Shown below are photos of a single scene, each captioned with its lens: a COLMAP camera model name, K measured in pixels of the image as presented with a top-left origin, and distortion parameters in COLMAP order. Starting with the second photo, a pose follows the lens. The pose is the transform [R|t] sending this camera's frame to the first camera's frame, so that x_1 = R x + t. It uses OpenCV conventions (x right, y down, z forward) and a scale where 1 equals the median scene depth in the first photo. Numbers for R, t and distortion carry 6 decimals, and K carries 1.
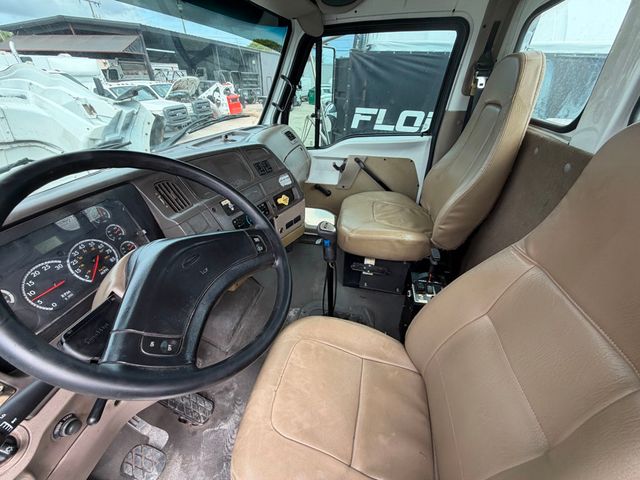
lens RADIAL K [[256.7, 0, 319.6], [0, 256.7, 240.0], [0, 0, 1]] dist [-0.000146, 0.000261]
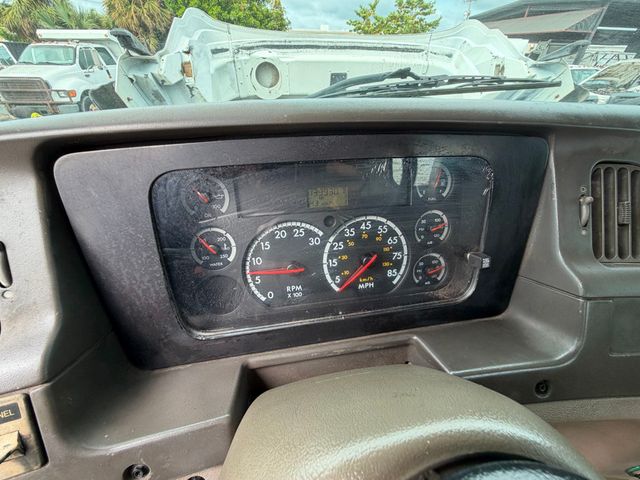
lens RADIAL K [[256.7, 0, 319.6], [0, 256.7, 240.0], [0, 0, 1]] dist [-0.000146, 0.000261]
pose [[0.375176, 0.536768, -0.755727, -0.185278], [-0.510707, 0.800077, 0.314731, -0.019672], [0.773577, 0.267876, 0.574300, 0.211687]]
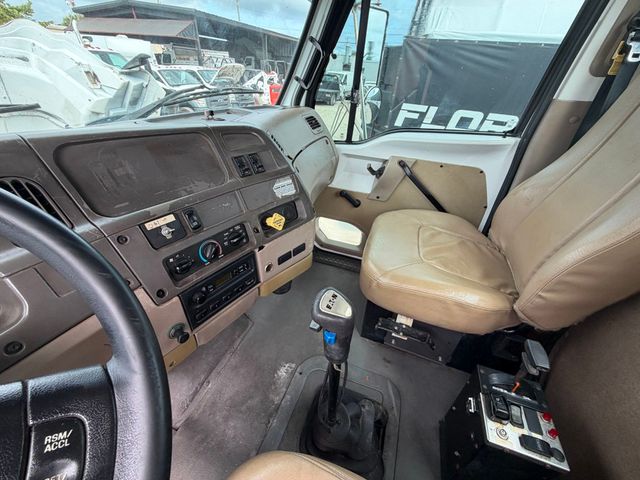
lens RADIAL K [[256.7, 0, 319.6], [0, 256.7, 240.0], [0, 0, 1]] dist [-0.000146, 0.000261]
pose [[0.987426, 0.118918, -0.104159, 0.017409], [-0.117560, 0.992882, 0.019107, -0.079206], [0.105690, -0.006622, 0.994377, 0.239853]]
